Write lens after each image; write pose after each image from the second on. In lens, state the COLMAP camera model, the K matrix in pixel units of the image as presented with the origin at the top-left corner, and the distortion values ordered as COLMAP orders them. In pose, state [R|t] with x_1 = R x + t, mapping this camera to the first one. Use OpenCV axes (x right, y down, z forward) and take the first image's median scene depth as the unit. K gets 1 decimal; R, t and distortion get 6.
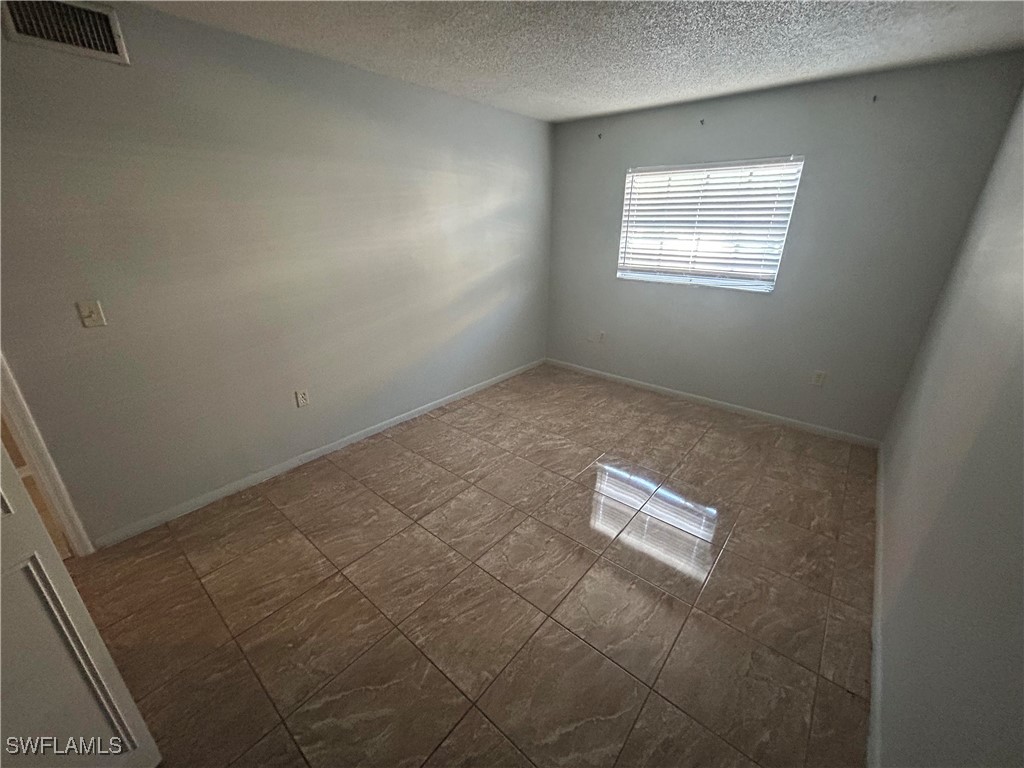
lens RADIAL K [[412.1, 0, 511.4], [0, 412.1, 381.8], [0, 0, 1]] dist [-0.006824, 0.001991]
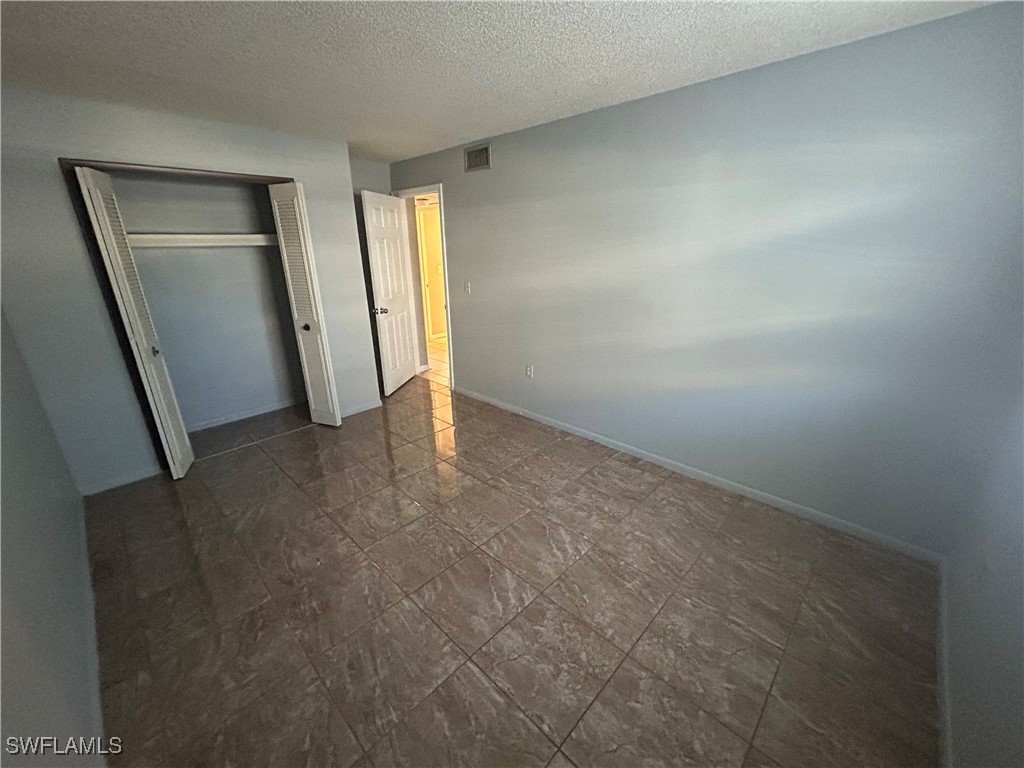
lens RADIAL K [[412.1, 0, 507.5], [0, 412.1, 384.8], [0, 0, 1]] dist [-0.006824, 0.001991]
pose [[-0.070863, 0.323576, -0.943545, 0.718468], [-0.354297, 0.876078, 0.327048, -0.303399], [0.932444, 0.357470, 0.052561, 0.764142]]
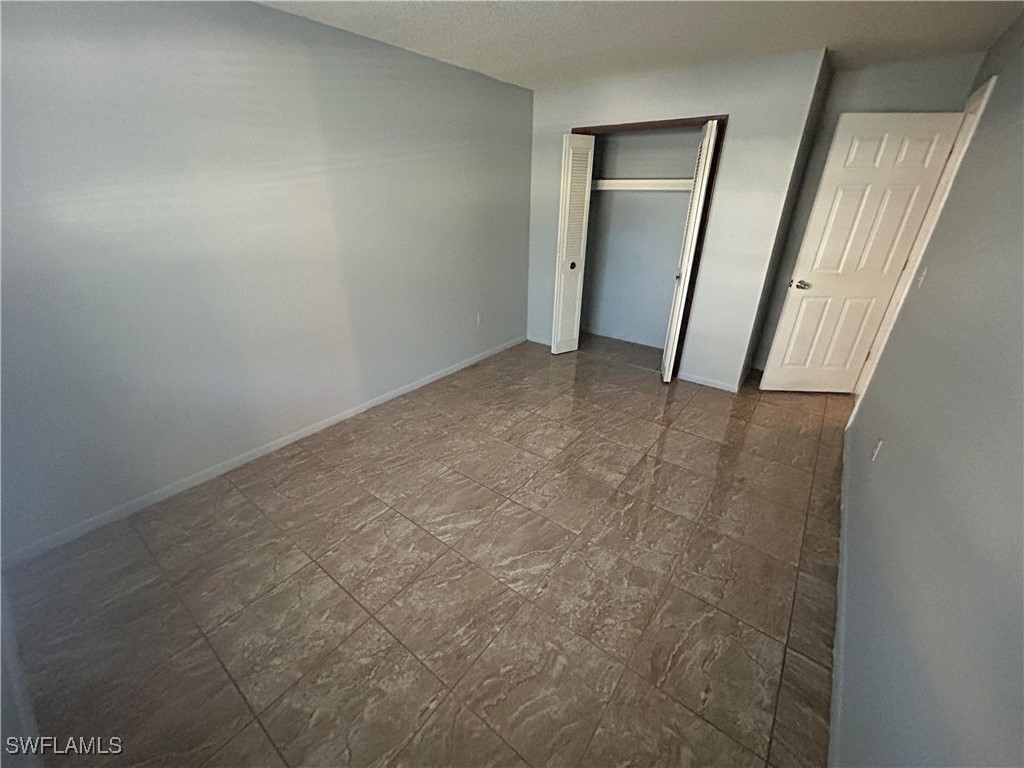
lens RADIAL K [[412.1, 0, 509.2], [0, 412.1, 386.3], [0, 0, 1]] dist [-0.006824, 0.001991]
pose [[-0.999046, 0.007389, -0.043041, 0.154908], [-0.026483, 0.681158, 0.731657, -0.482946], [0.034724, 0.732099, -0.680313, 1.218606]]
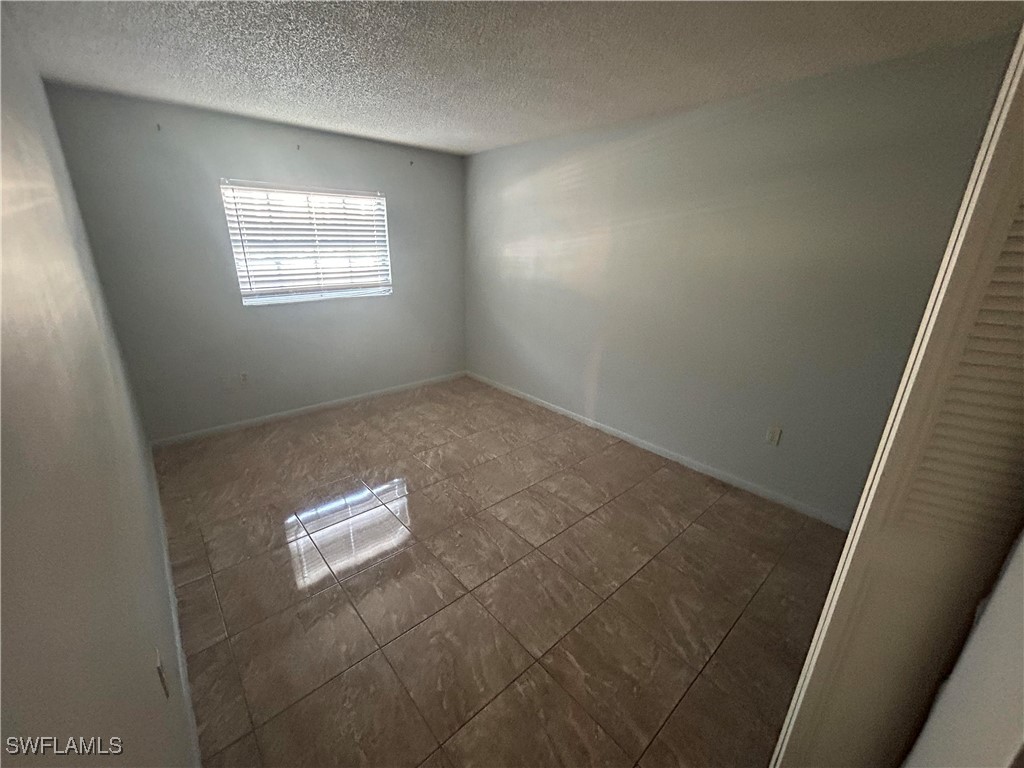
lens RADIAL K [[412.1, 0, 504.2], [0, 412.1, 382.2], [0, 0, 1]] dist [-0.006824, 0.001991]
pose [[0.152063, -0.322879, 0.934144, -0.649880], [0.348565, 0.901929, 0.255004, -0.181509], [-0.924867, 0.286833, 0.249694, 0.438222]]
